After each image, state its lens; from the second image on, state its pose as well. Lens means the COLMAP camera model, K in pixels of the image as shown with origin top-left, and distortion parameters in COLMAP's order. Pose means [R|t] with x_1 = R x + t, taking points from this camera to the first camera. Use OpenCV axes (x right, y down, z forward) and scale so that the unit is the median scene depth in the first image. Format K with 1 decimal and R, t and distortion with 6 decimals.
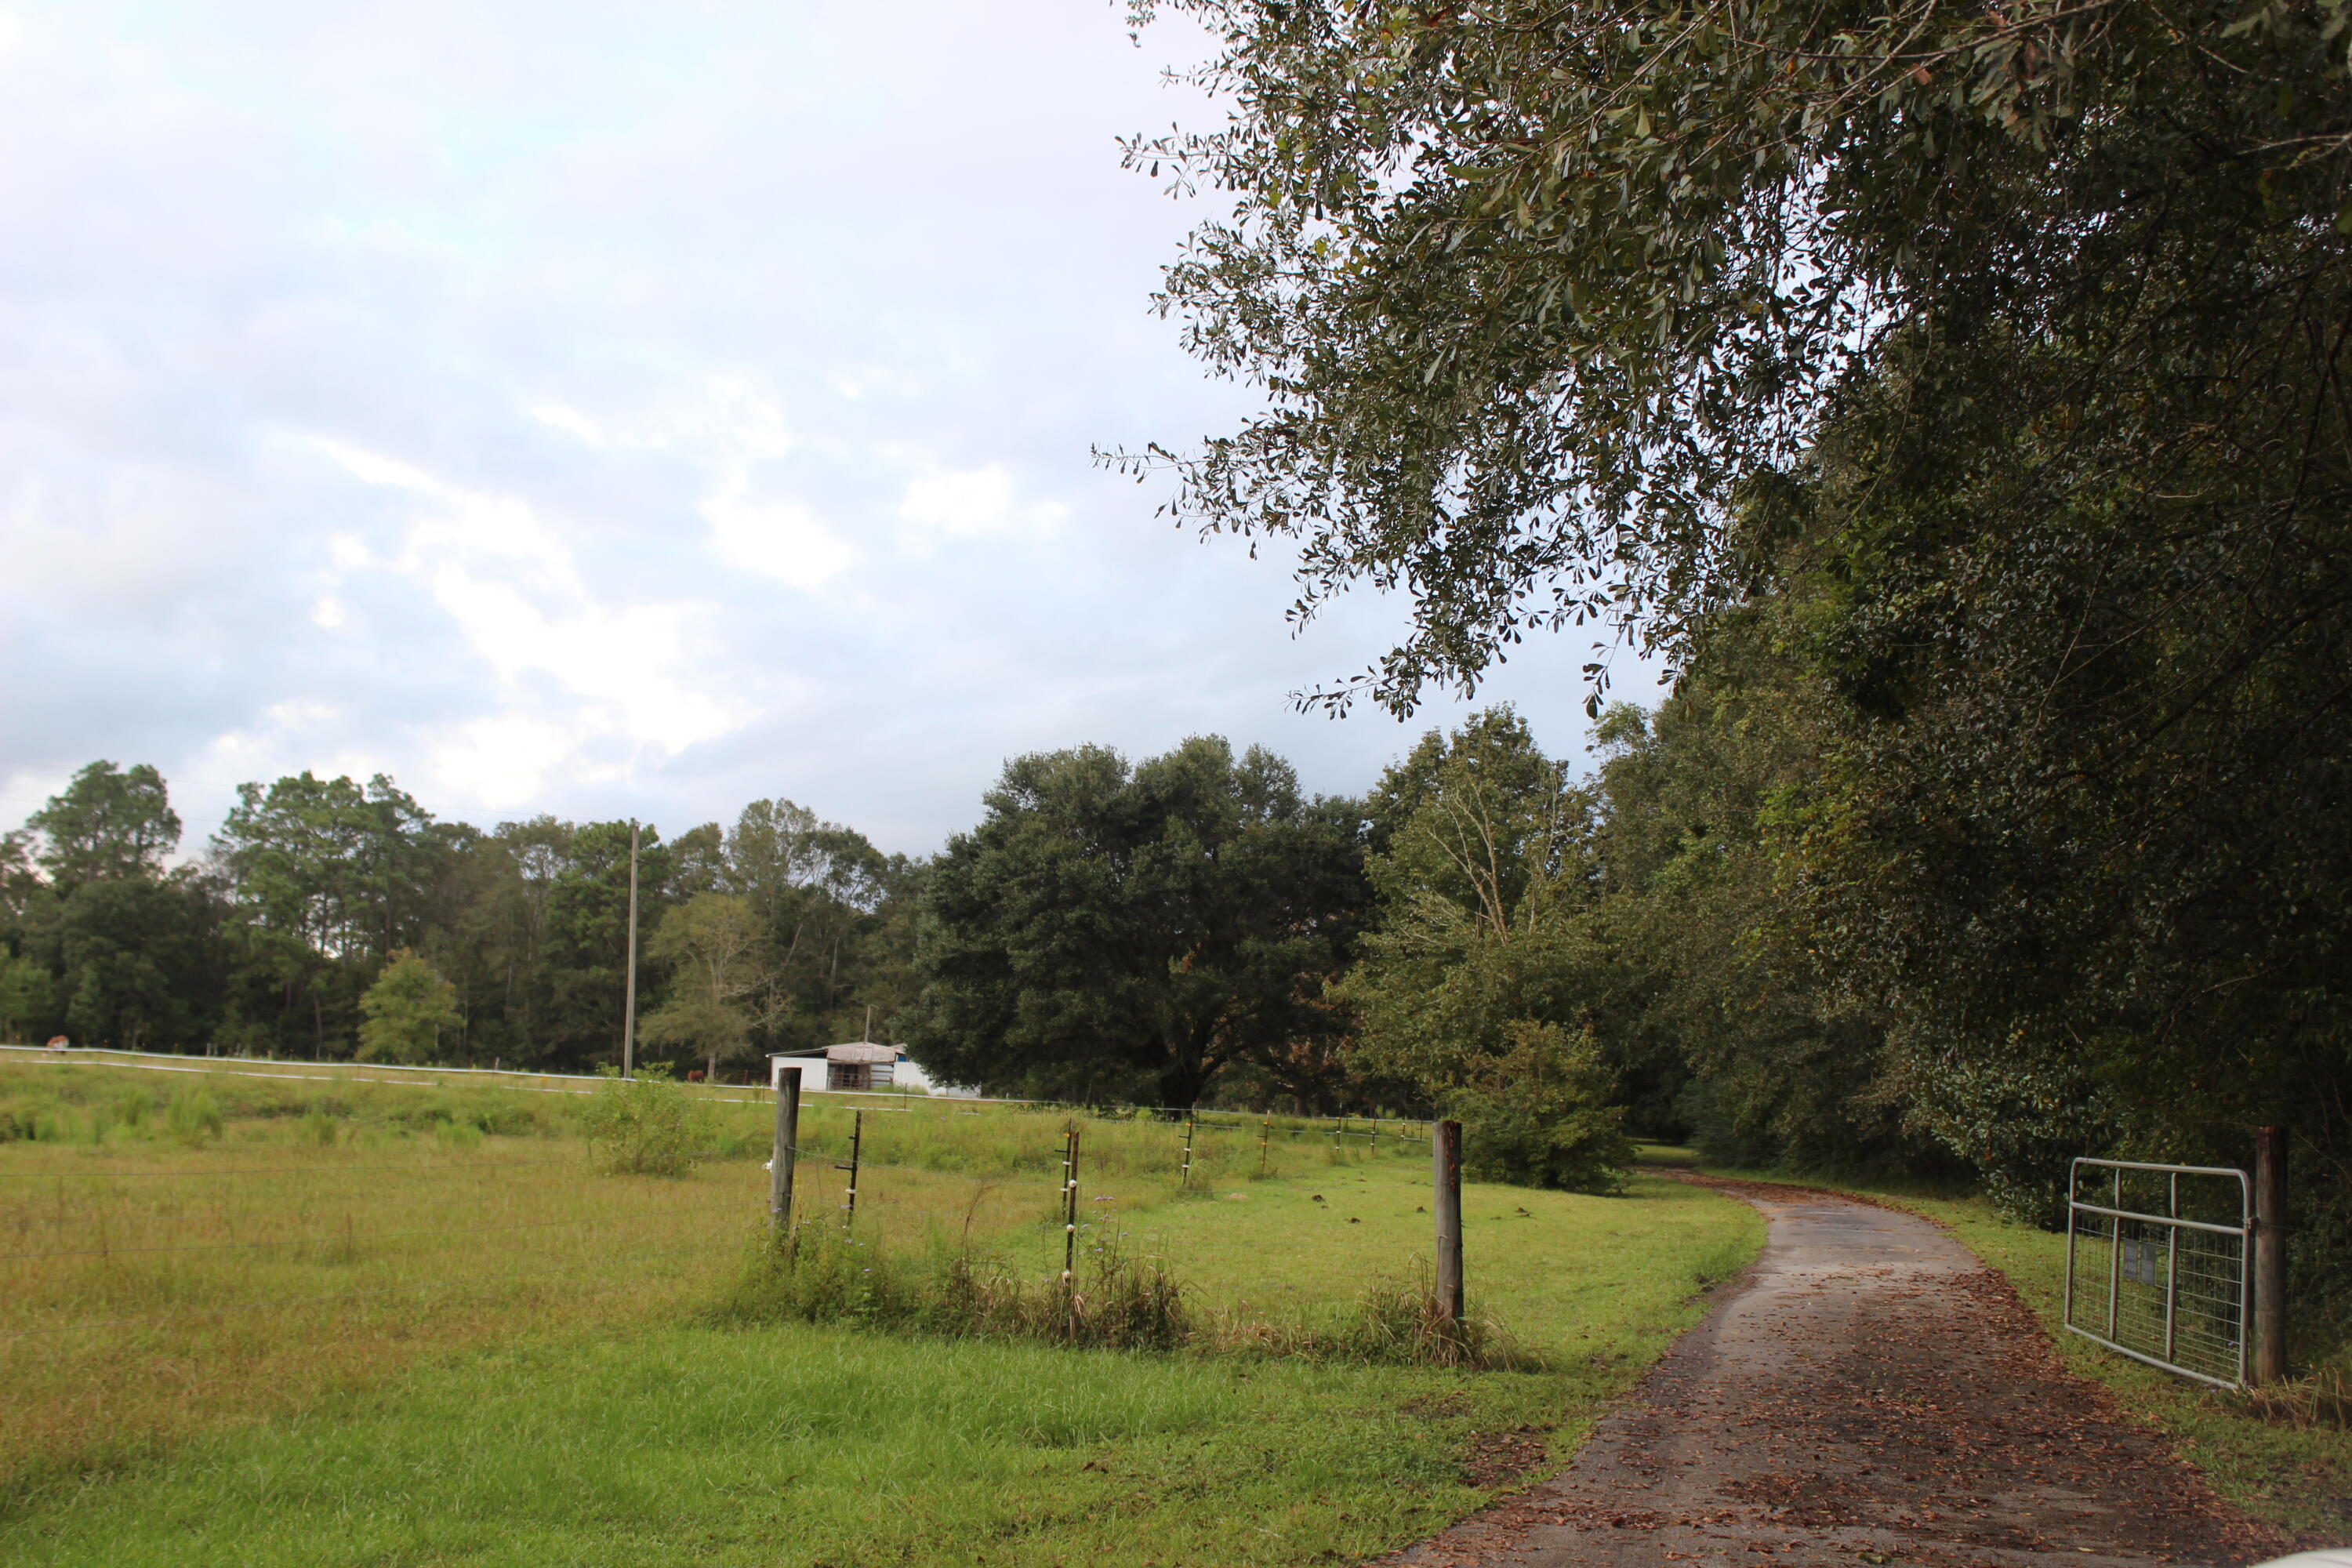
lens RADIAL K [[2475.3, 0, 1176.7], [0, 2475.3, 771.6], [0, 0, 1]] dist [-0.087607, 0.000000]
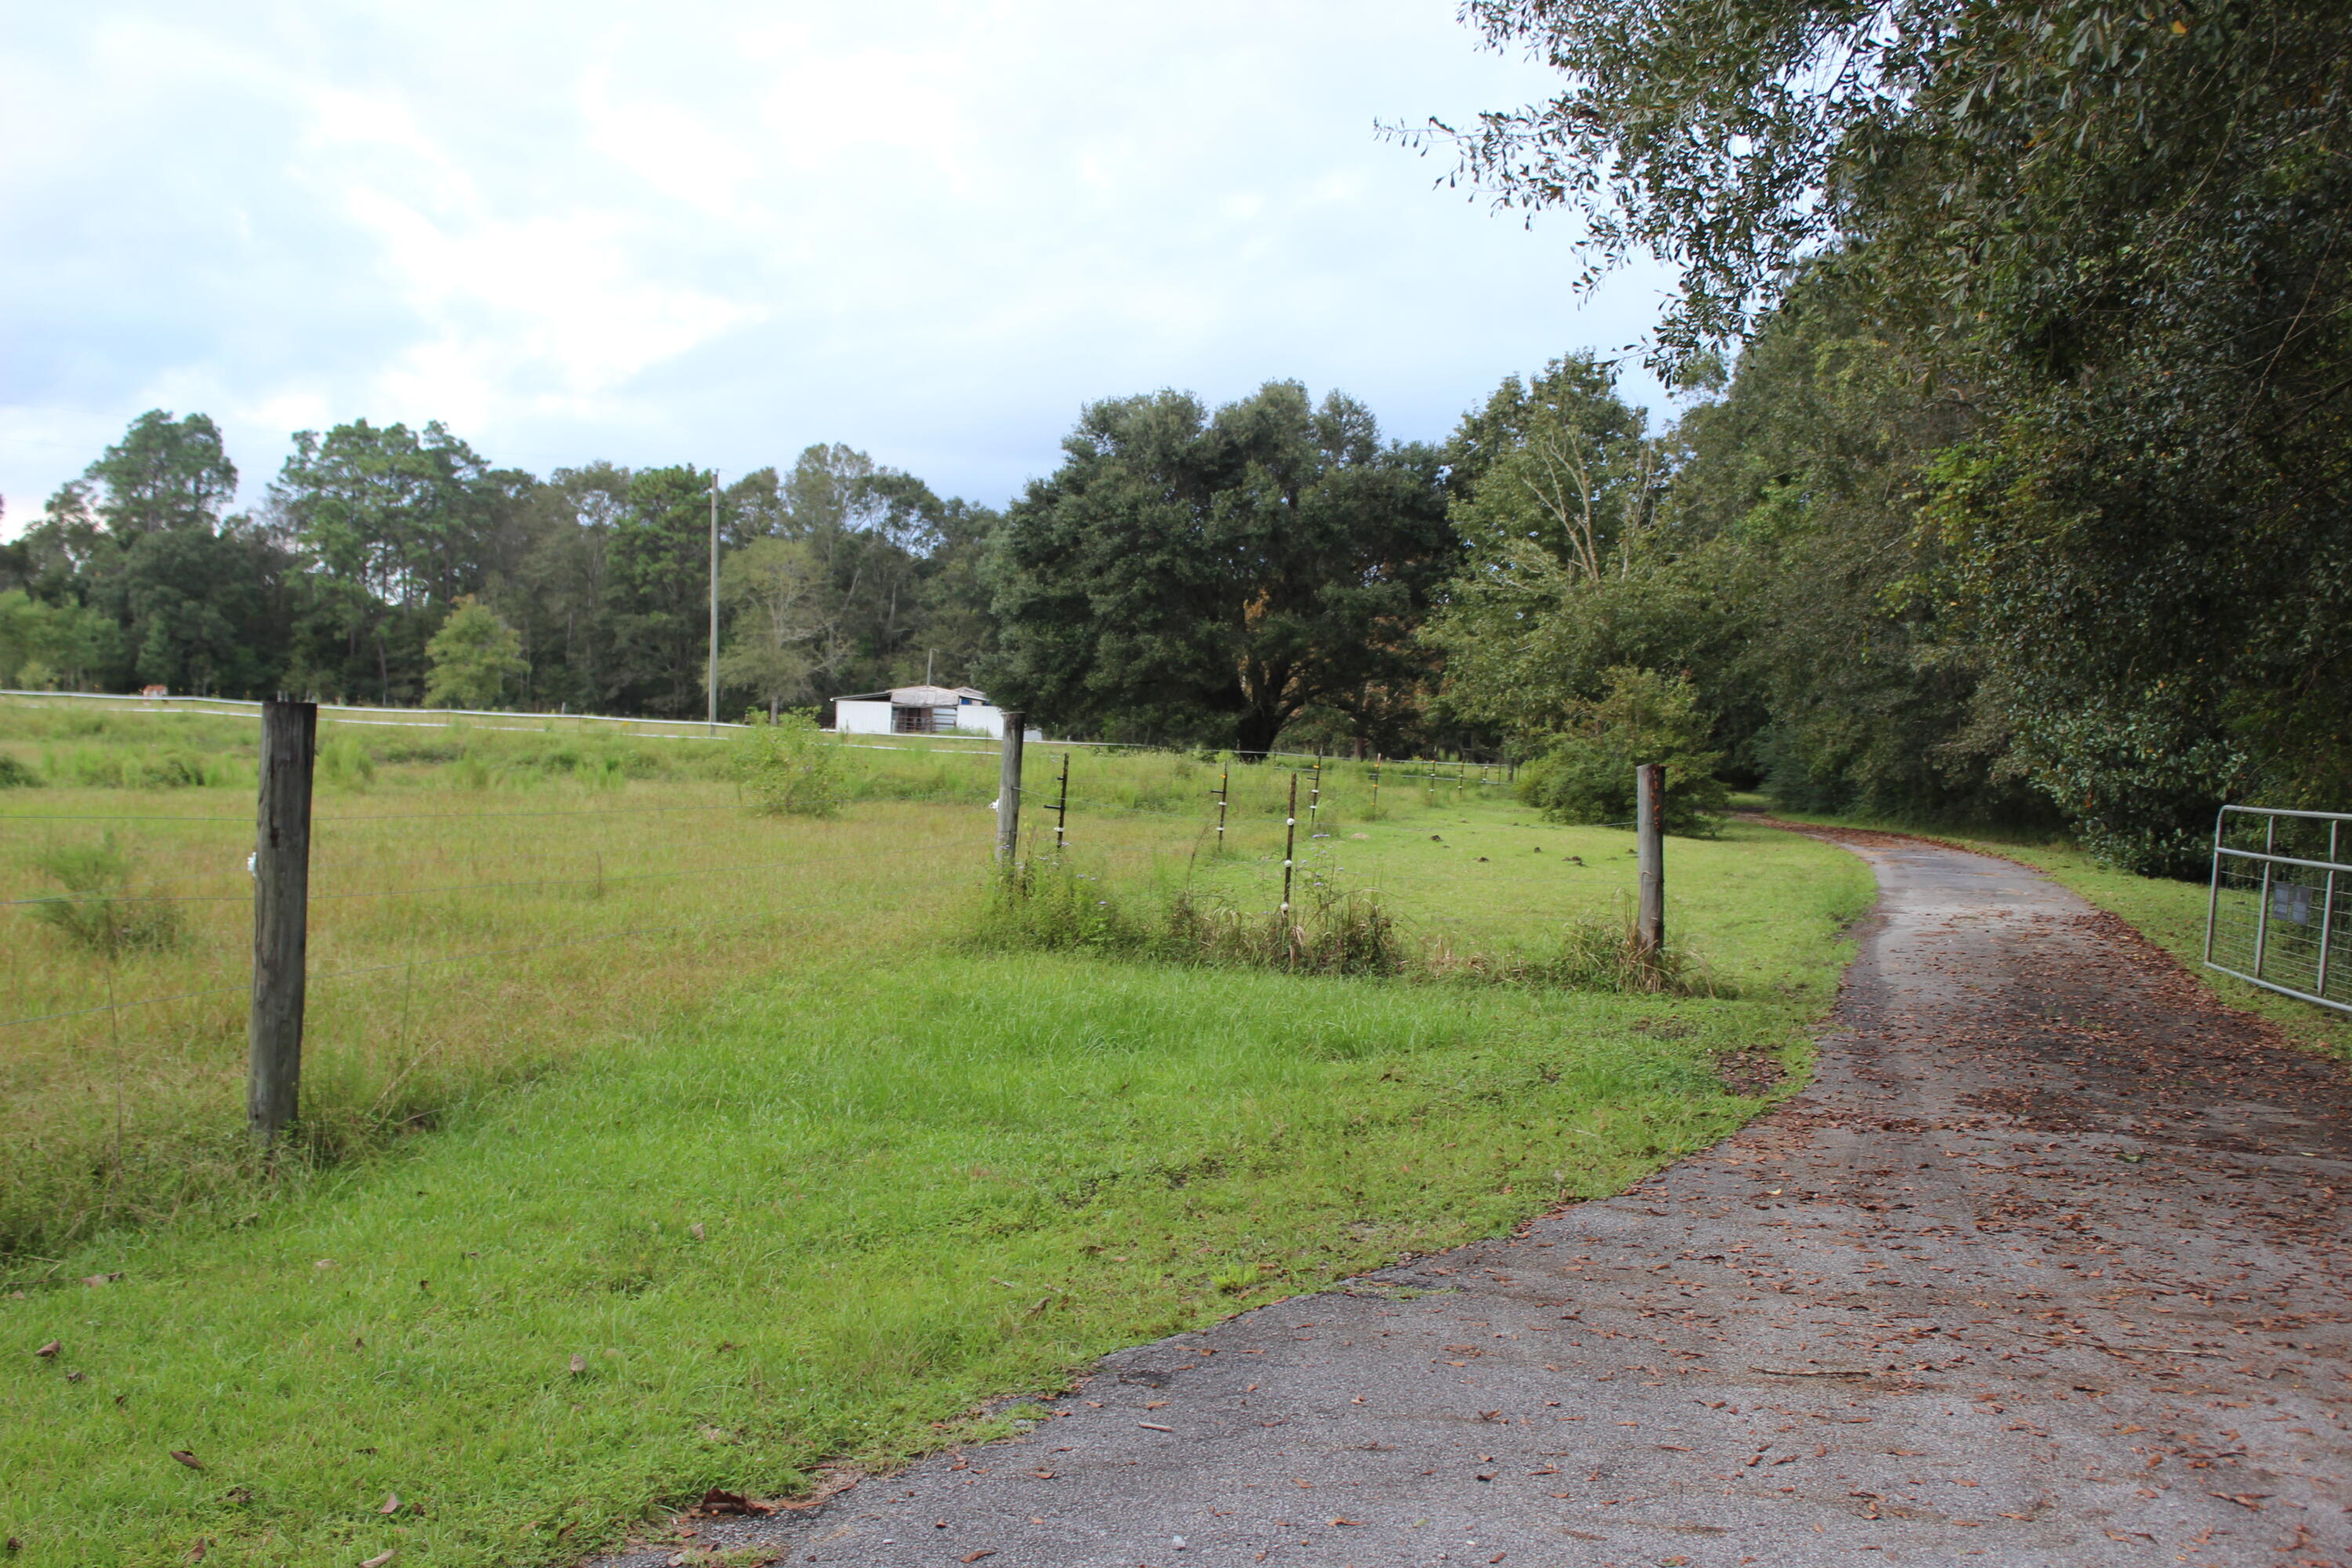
lens RADIAL K [[2475.3, 0, 1169.8], [0, 2475.3, 801.7], [0, 0, 1]] dist [-0.087607, 0.000000]
pose [[0.999757, 0.002910, -0.021873, -0.015454], [0.000519, 0.987887, 0.155176, -0.001416], [0.022059, -0.155150, 0.987645, -0.010479]]
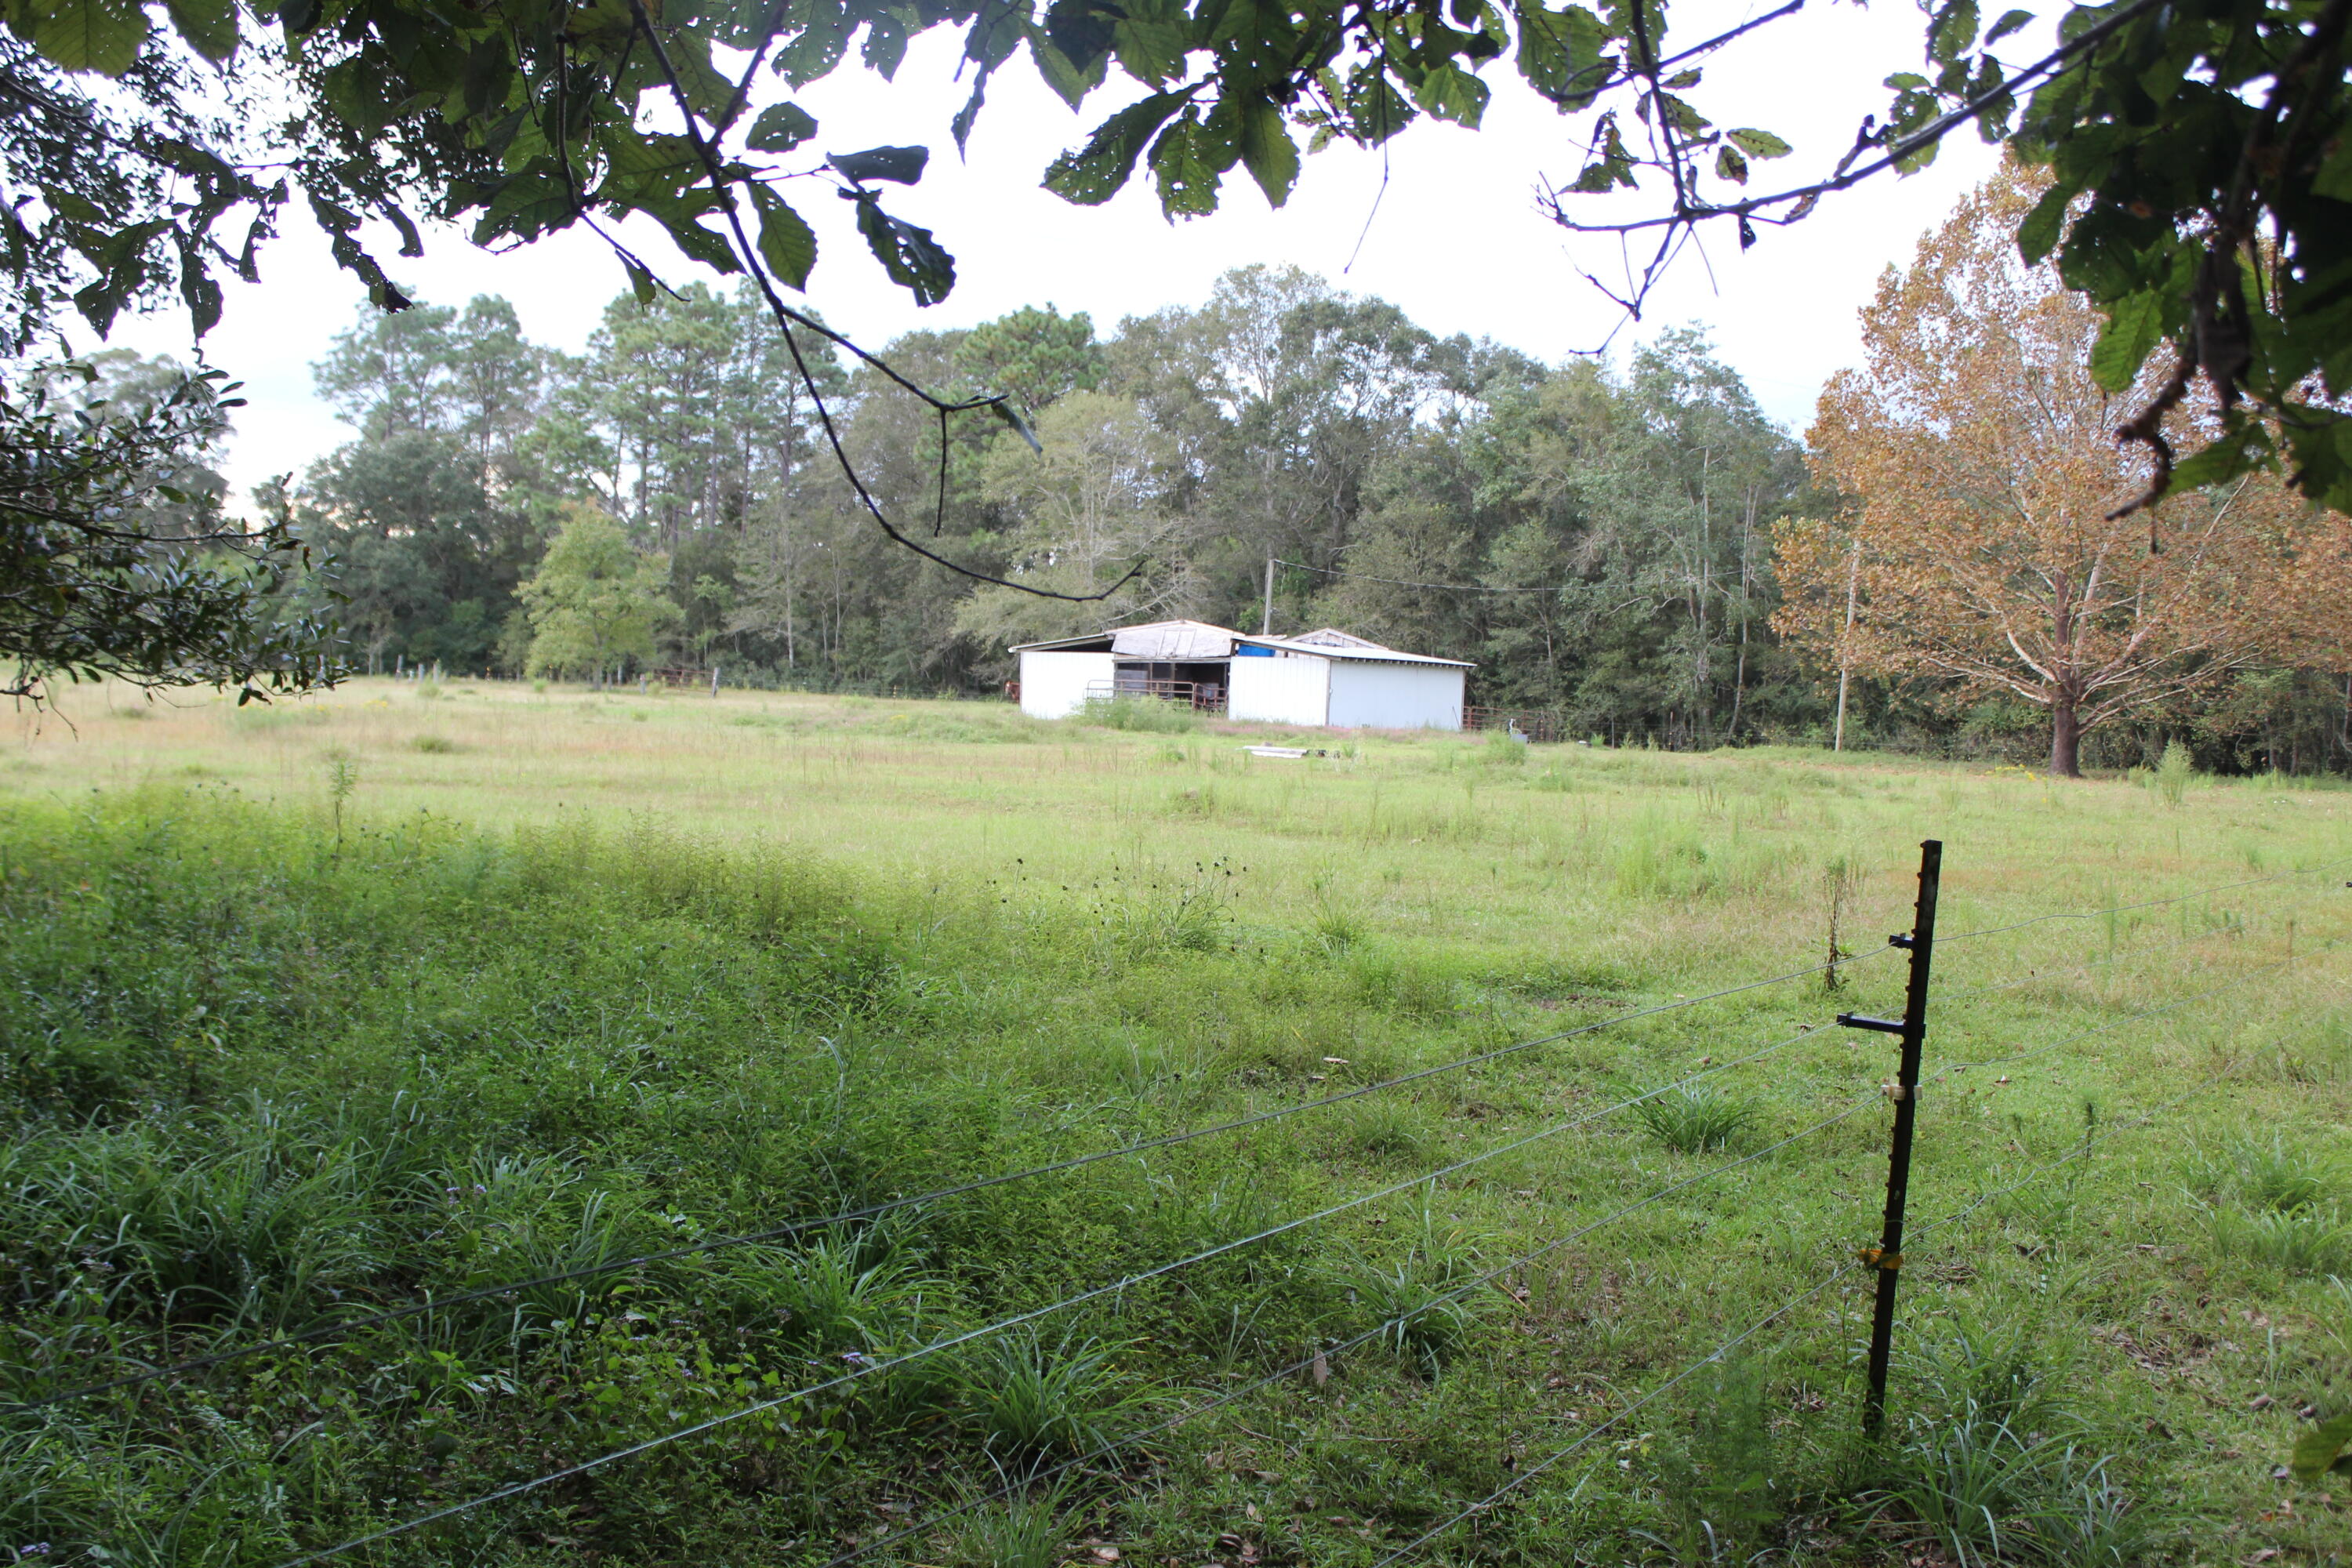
lens RADIAL K [[2475.3, 0, 1176.3], [0, 2475.3, 784.4], [0, 0, 1]] dist [-0.087607, 0.000000]
pose [[0.921878, 0.004245, -0.387456, 0.245230], [0.054385, 0.988624, 0.140228, 0.219185], [0.383644, -0.150345, 0.911161, 1.610432]]
